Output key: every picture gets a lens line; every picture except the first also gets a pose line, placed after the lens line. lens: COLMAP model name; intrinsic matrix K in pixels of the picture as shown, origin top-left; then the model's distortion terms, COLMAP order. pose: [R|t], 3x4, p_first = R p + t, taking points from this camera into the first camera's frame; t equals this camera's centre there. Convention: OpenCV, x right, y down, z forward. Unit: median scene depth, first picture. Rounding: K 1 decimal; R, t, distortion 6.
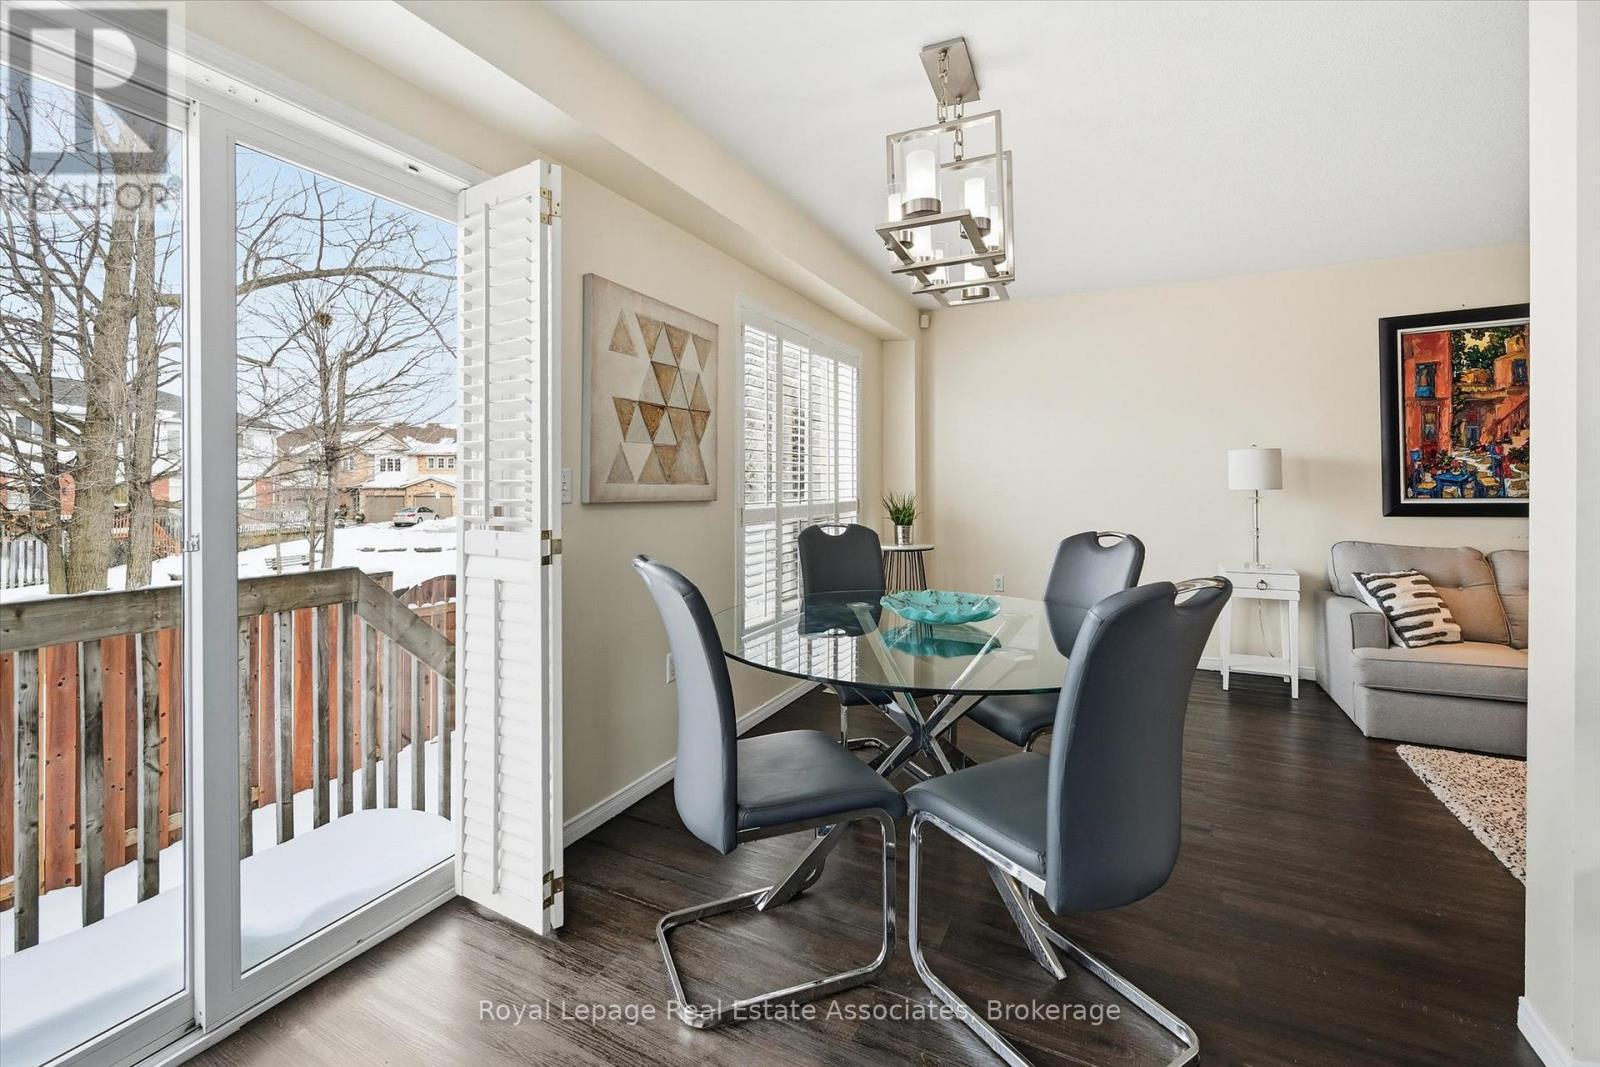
lens RADIAL K [[653.4, 0, 801.6], [0, 653.4, 480.9], [0, 0, 1]] dist [-0.002623, 0.000028]
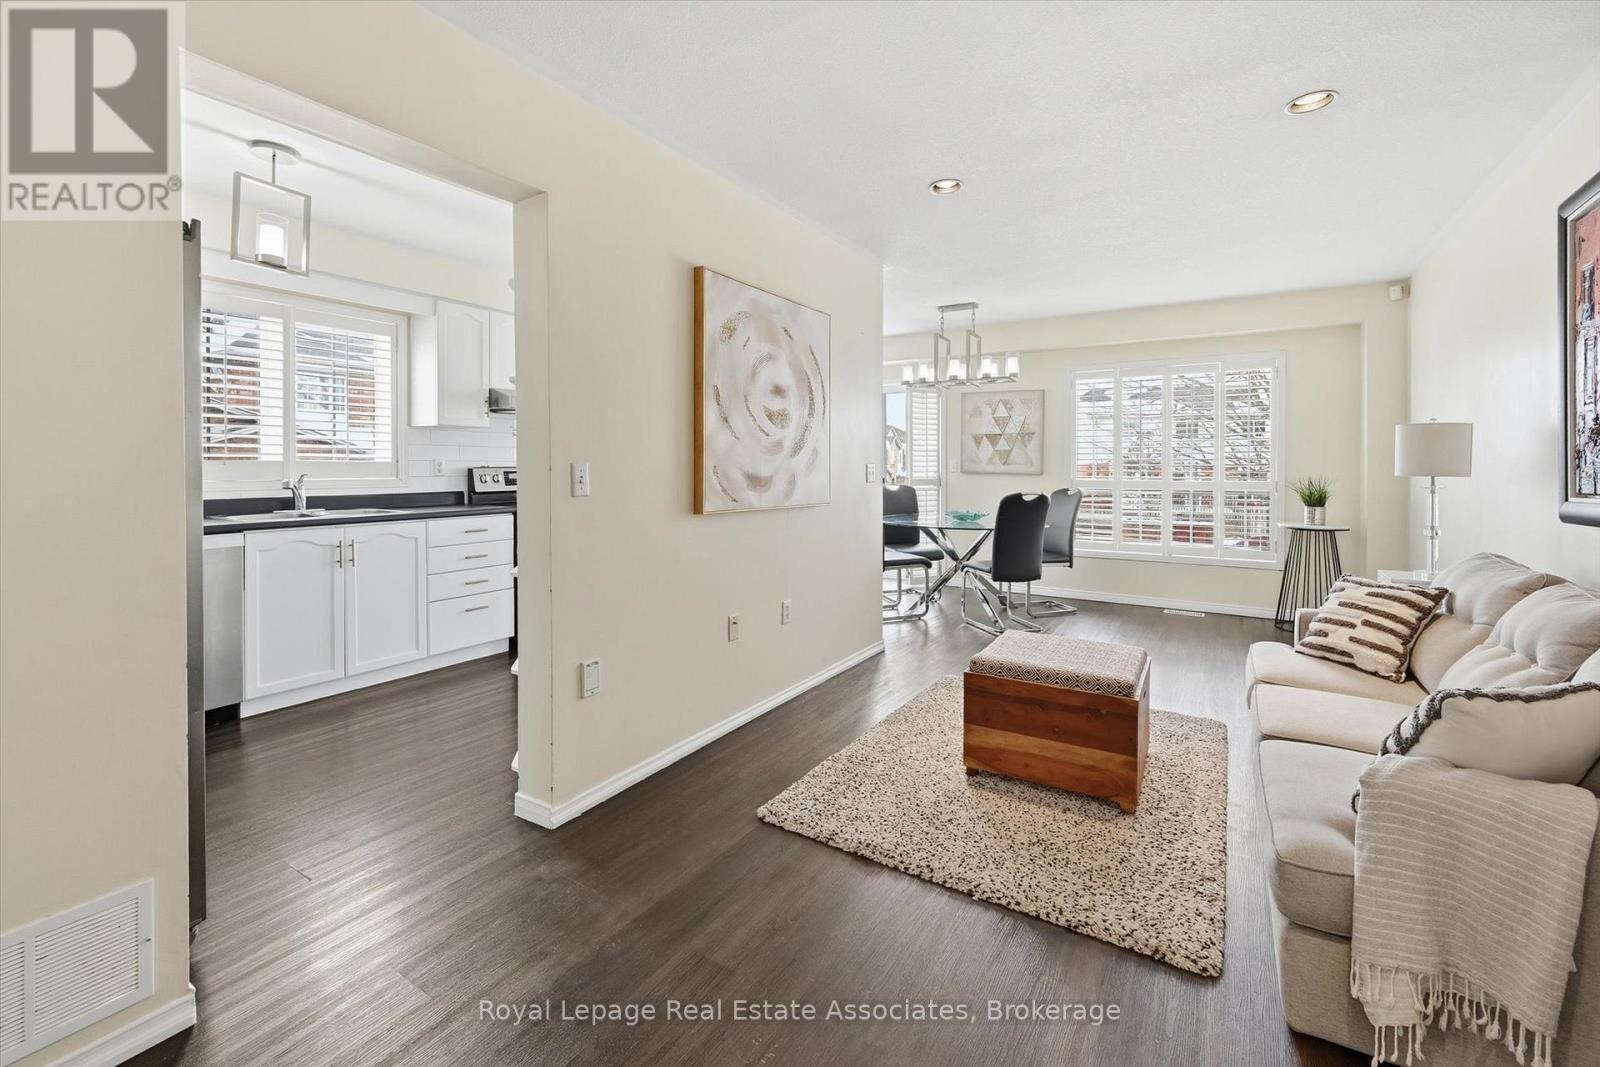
lens RADIAL K [[677.2, 0, 791.5], [0, 677.2, 472.8], [0, 0, 1]] dist [0.000070, -0.000001]
pose [[-0.100611, 0.010675, -0.994869, 1.803599], [-0.000601, 0.999942, 0.010791, 0.000987], [0.994926, 0.001684, -0.100599, 0.379725]]
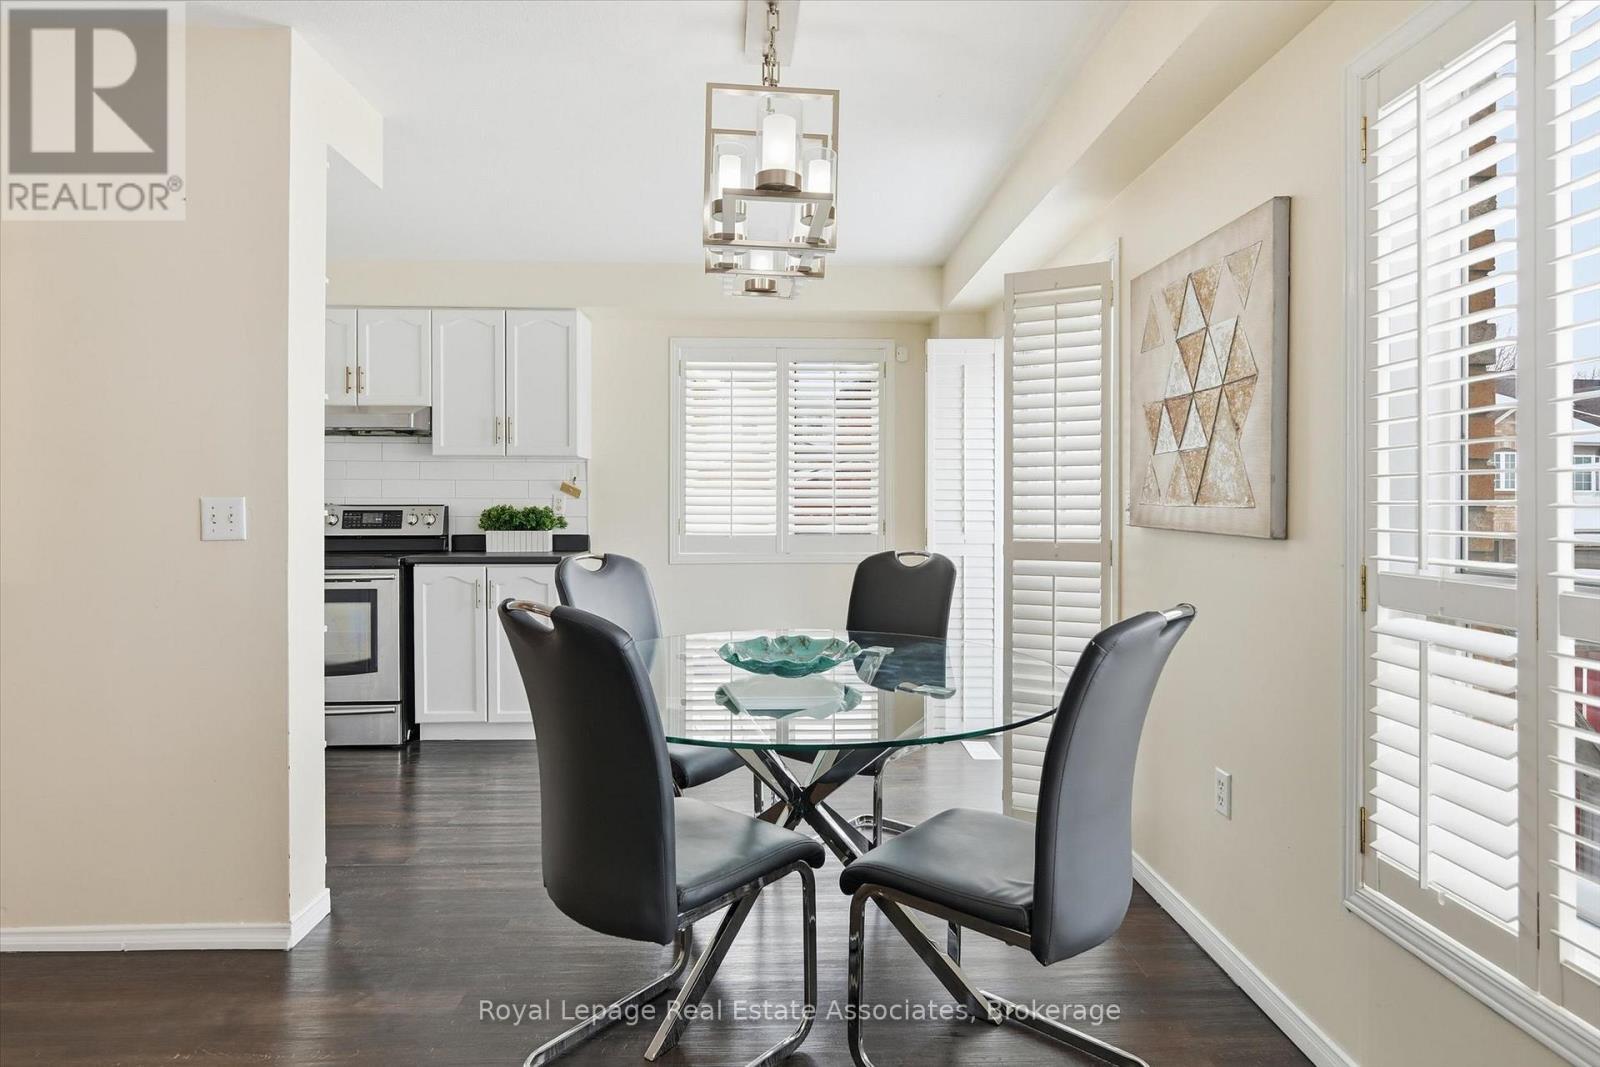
lens RADIAL K [[811.6, 0, 776.7], [0, 811.6, 523.3], [0, 0, 1]] dist [-0.001216, 0.001319]
pose [[-0.880007, 0.004198, -0.474942, 0.446149], [-0.006116, 0.999778, 0.020170, 0.004811], [0.474921, 0.020655, -0.879786, 1.201205]]
